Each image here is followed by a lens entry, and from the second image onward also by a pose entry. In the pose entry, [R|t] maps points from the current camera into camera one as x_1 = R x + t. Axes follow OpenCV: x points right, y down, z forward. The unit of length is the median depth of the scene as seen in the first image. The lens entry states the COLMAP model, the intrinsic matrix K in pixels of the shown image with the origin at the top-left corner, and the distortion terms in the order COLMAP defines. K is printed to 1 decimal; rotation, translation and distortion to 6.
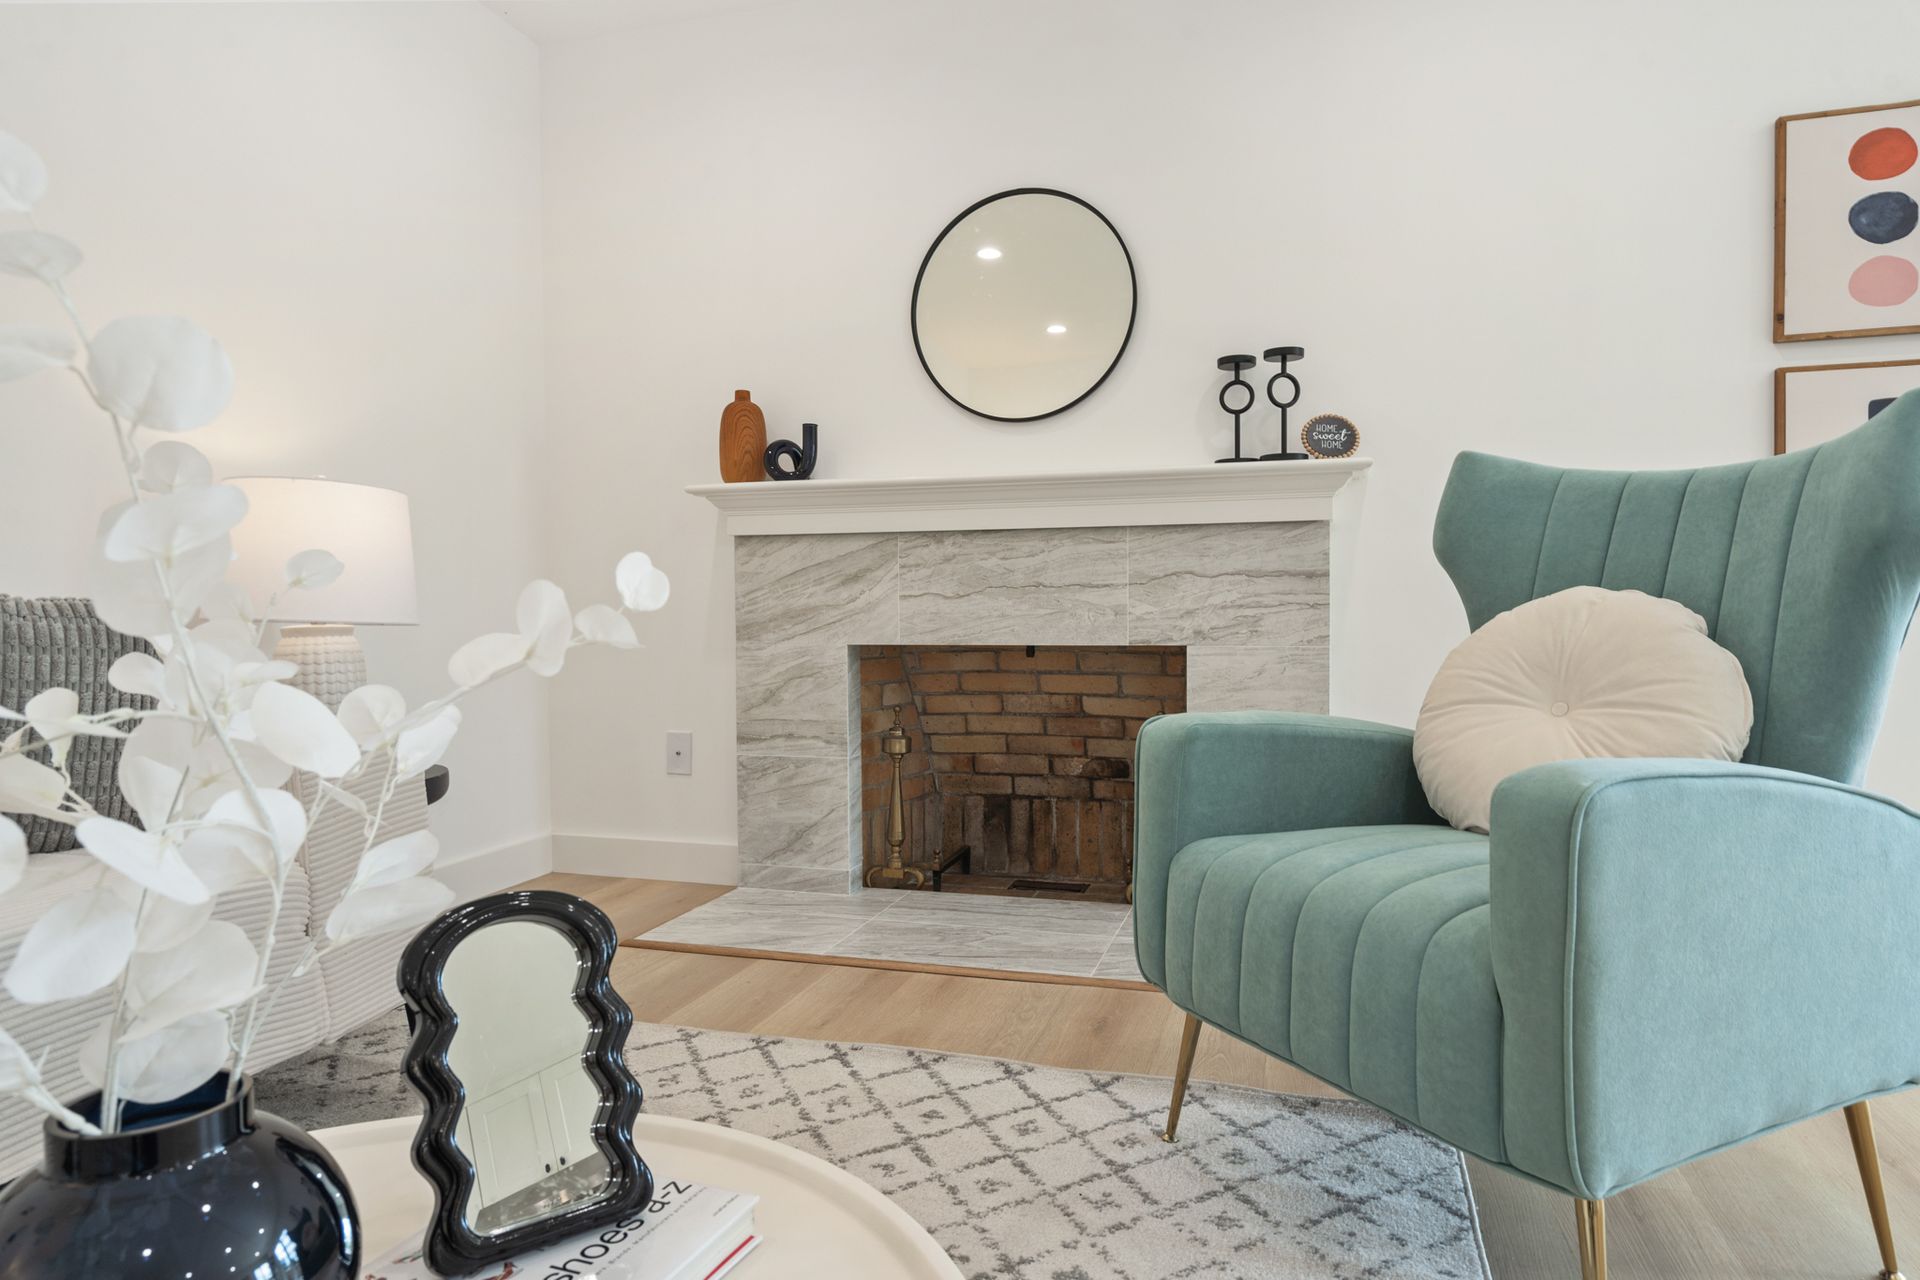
lens RADIAL K [[1143.7, 0, 960.0], [0, 1143.7, 640.0], [0, 0, 1]] dist [0.000564, 0.000358]
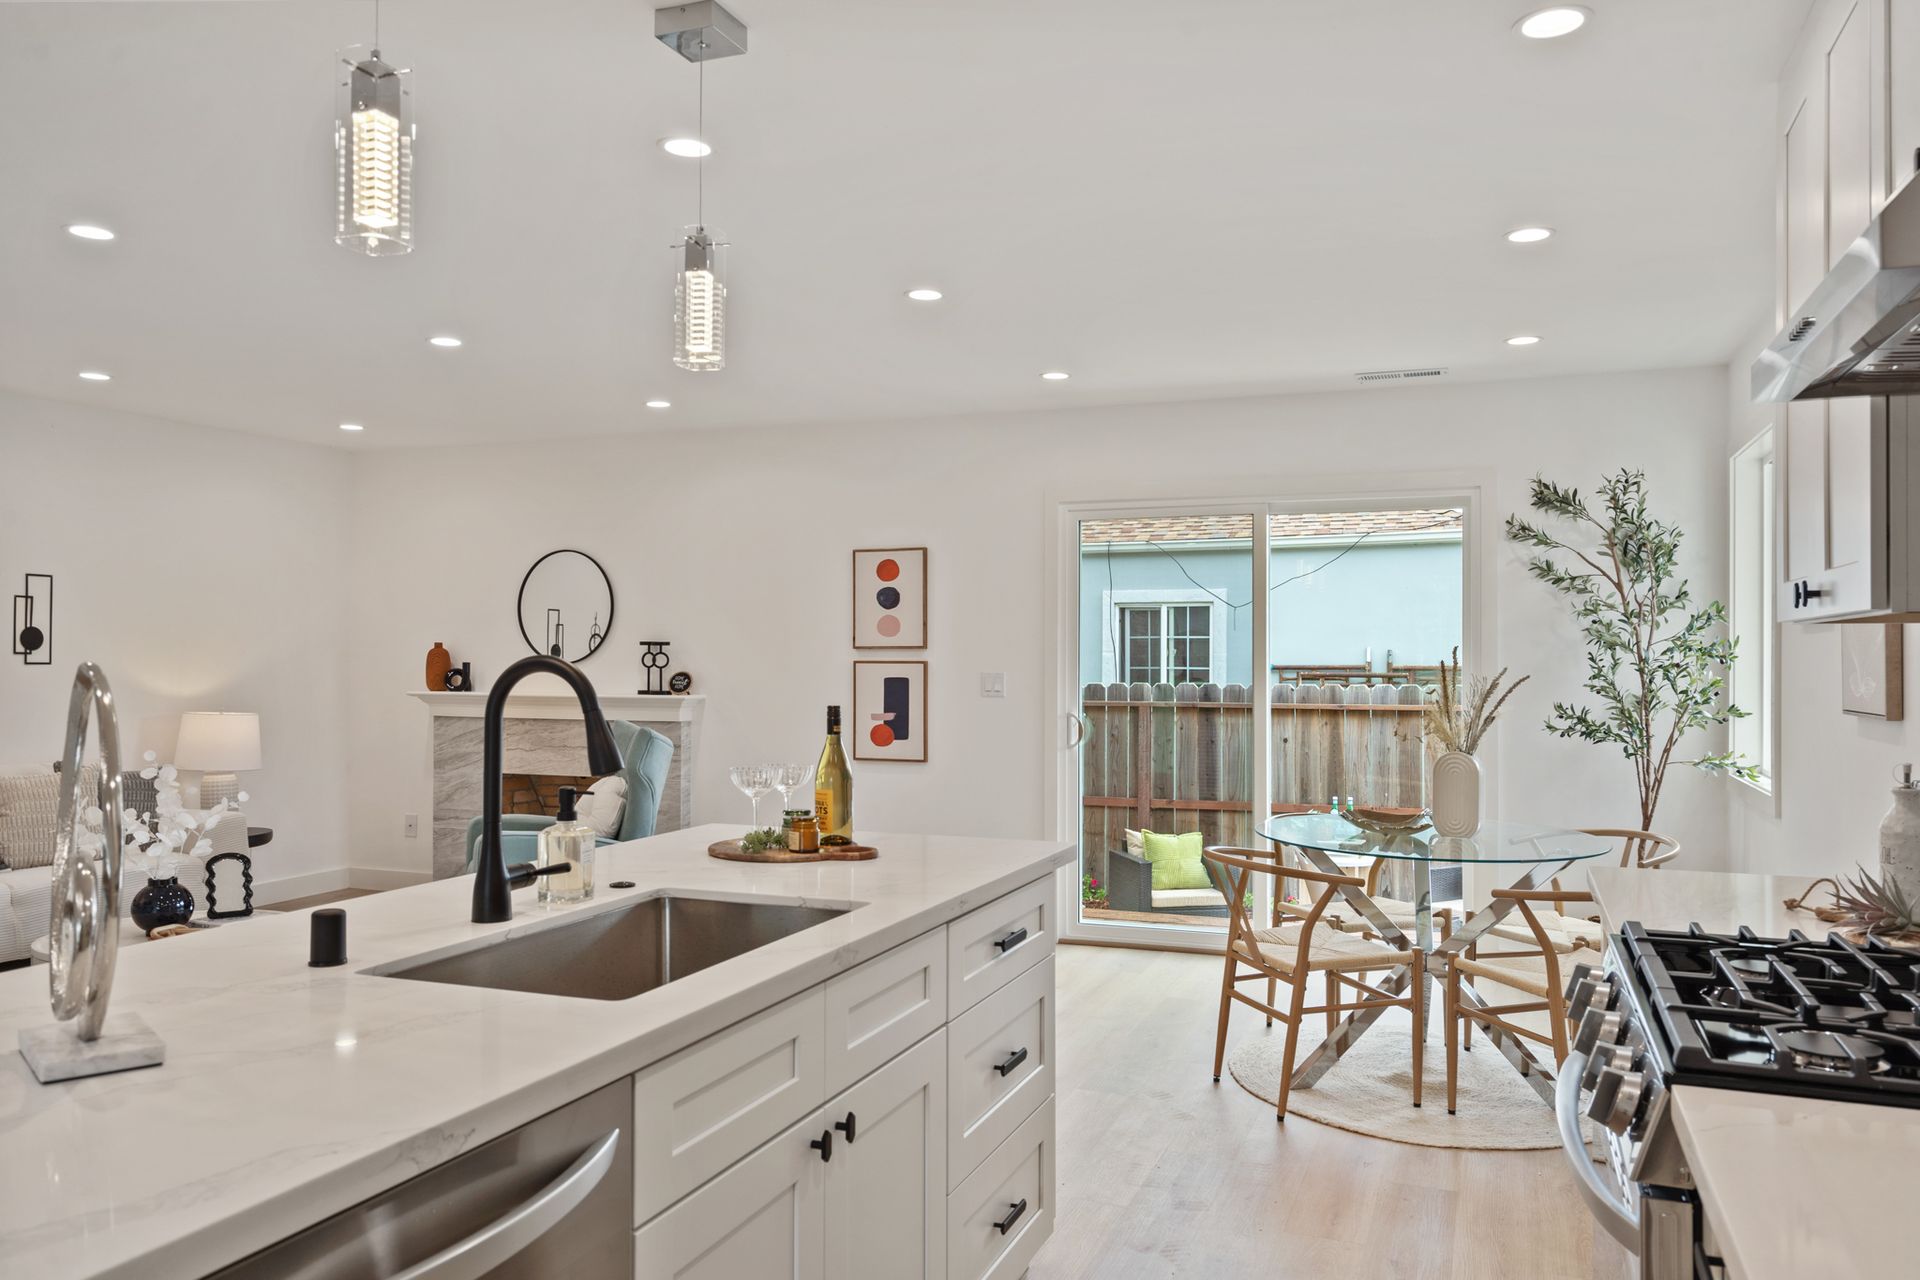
lens RADIAL K [[1377.8, 0, 952.2], [0, 1377.8, 645.0], [0, 0, 1]] dist [0.008447, 0.002973]
pose [[0.997265, 0.007242, -0.073553, 0.921522], [-0.009871, 0.999323, -0.035444, -0.145257], [0.073247, 0.036073, 0.996661, -1.391151]]
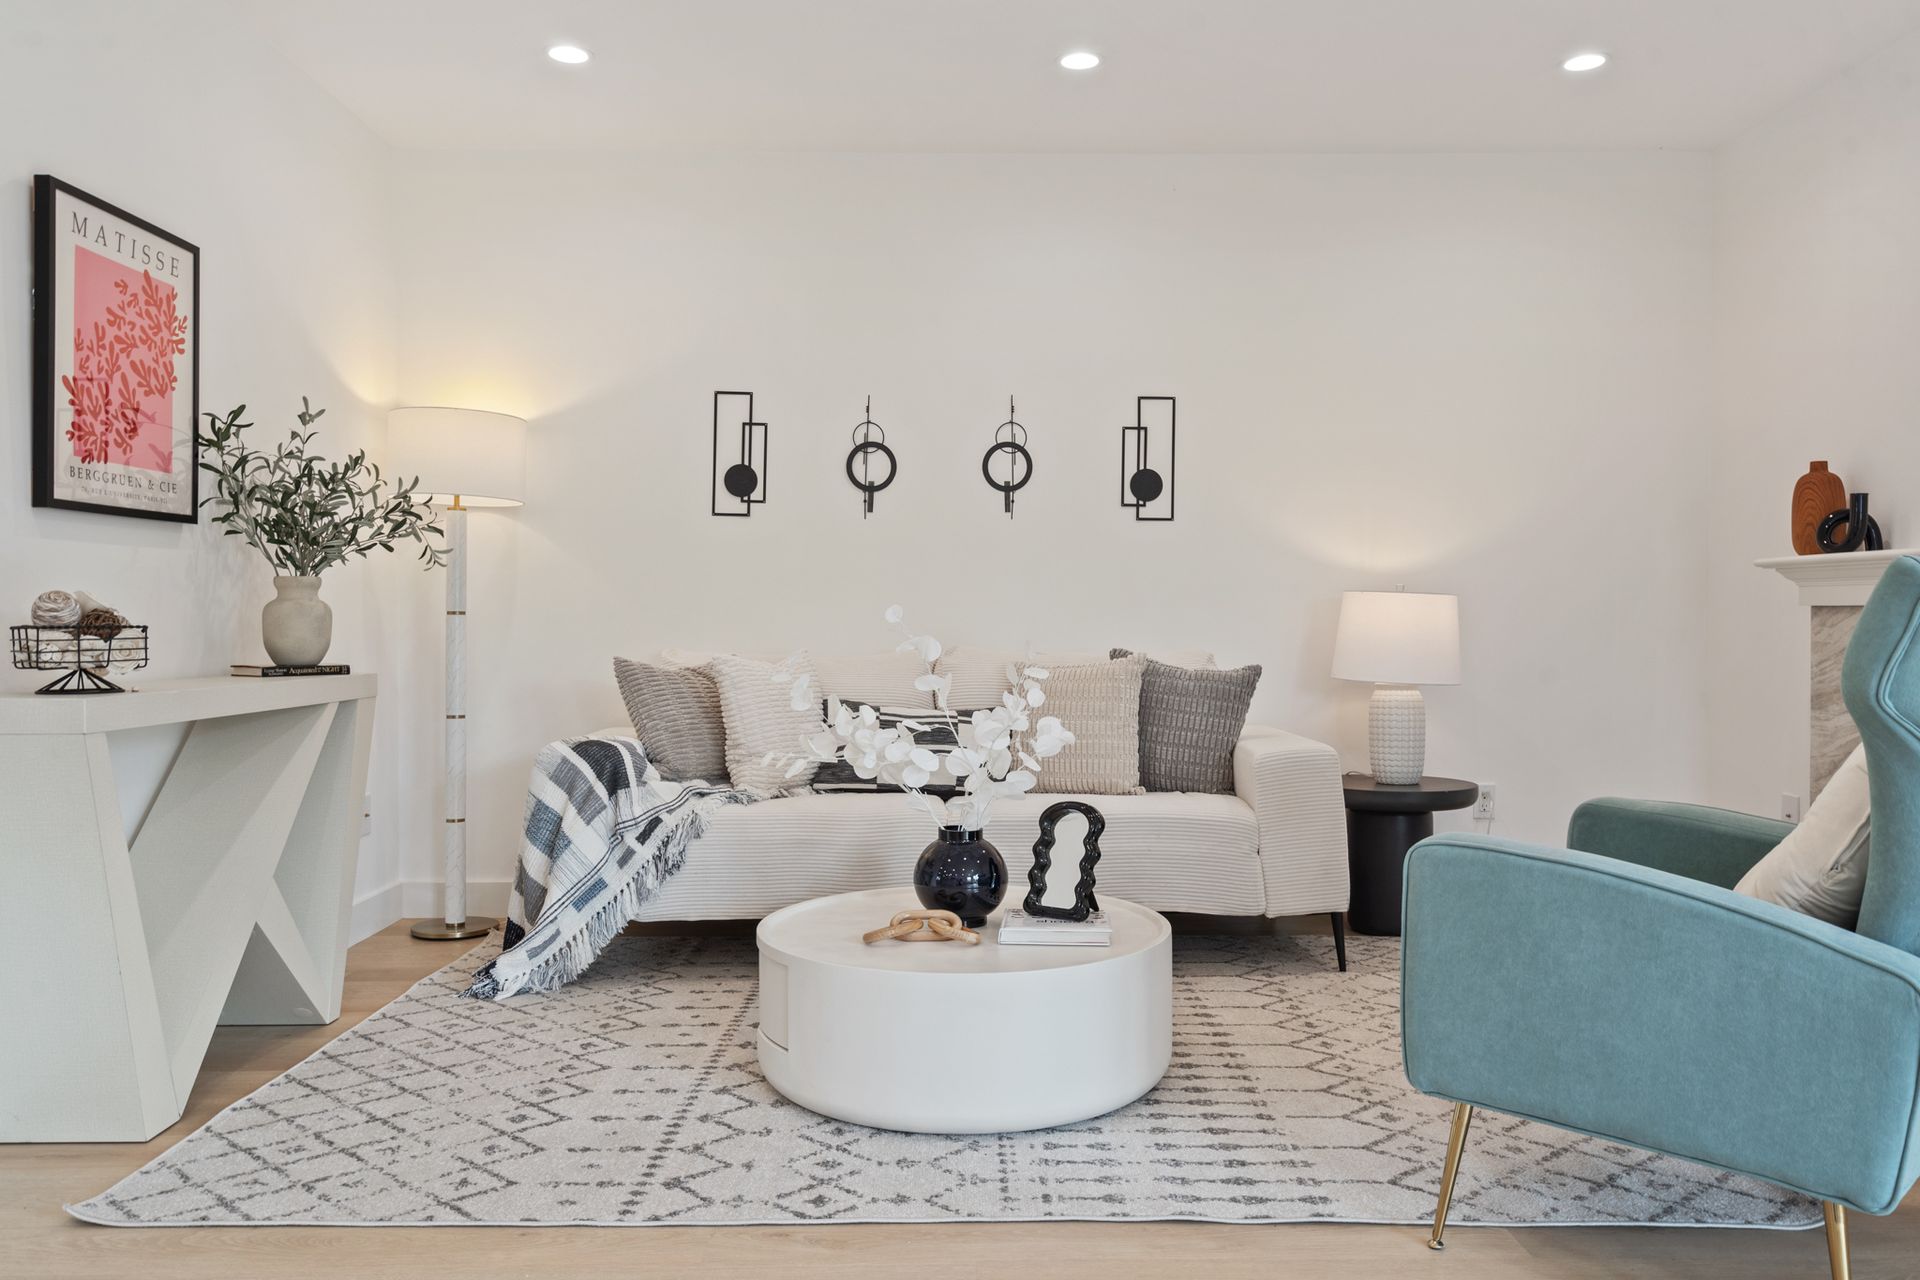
lens RADIAL K [[1362.7, 0, 960.0], [0, 1362.7, 640.0], [0, 0, 1]] dist [-0.000208, 0.001033]
pose [[0.308446, 0.018870, -0.951055, 0.756314], [-0.027431, 0.999564, 0.010936, -0.056580], [0.950846, 0.022715, 0.308829, -0.087499]]
